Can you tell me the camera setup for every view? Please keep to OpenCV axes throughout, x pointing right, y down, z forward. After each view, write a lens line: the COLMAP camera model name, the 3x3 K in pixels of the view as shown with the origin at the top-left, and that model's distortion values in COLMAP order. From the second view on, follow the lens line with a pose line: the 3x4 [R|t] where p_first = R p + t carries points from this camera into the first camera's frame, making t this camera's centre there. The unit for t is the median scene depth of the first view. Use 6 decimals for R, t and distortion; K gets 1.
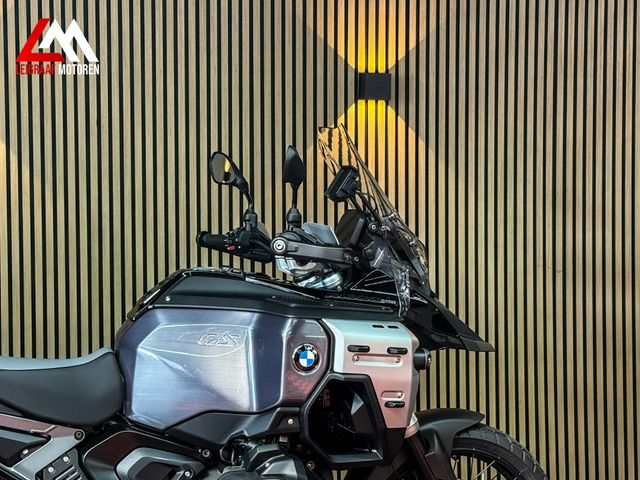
lens RADIAL K [[1393.5, 0, 320.0], [0, 1393.5, 240.0], [0, 0, 1]] dist [0.140122, 0.169549]
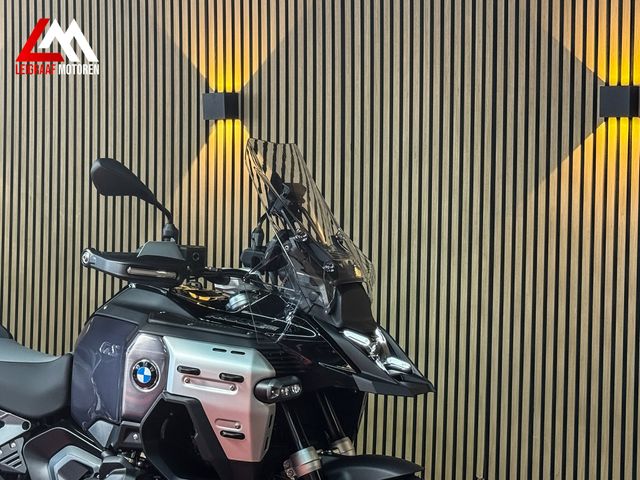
lens RADIAL K [[1387.3, 0, 320.0], [0, 1387.3, 240.0], [0, 0, 1]] dist [0.053097, 0.334418]
pose [[0.736392, 0.033993, -0.675700, 0.721644], [-0.054436, 0.998476, -0.009094, -0.007814], [0.674361, 0.043479, 0.737120, 0.343938]]
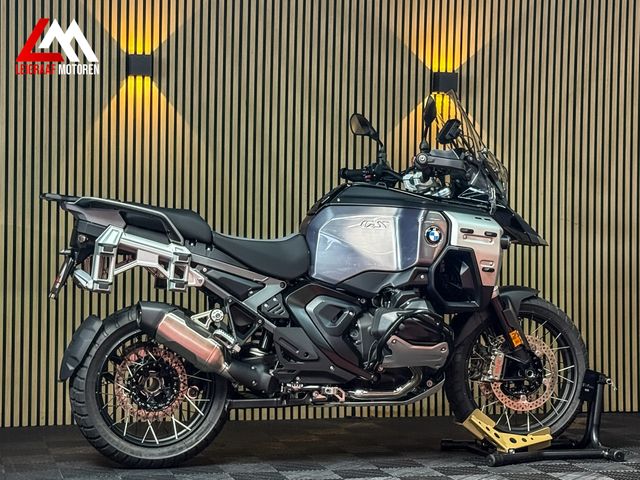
lens RADIAL K [[1393.5, 0, 320.0], [0, 1393.5, 240.0], [0, 0, 1]] dist [0.140122, 0.169549]
pose [[0.999446, 0.019137, 0.027227, -0.171954], [-0.017959, 0.998920, -0.042862, 0.153346], [-0.028018, 0.042350, 0.998710, -0.519525]]
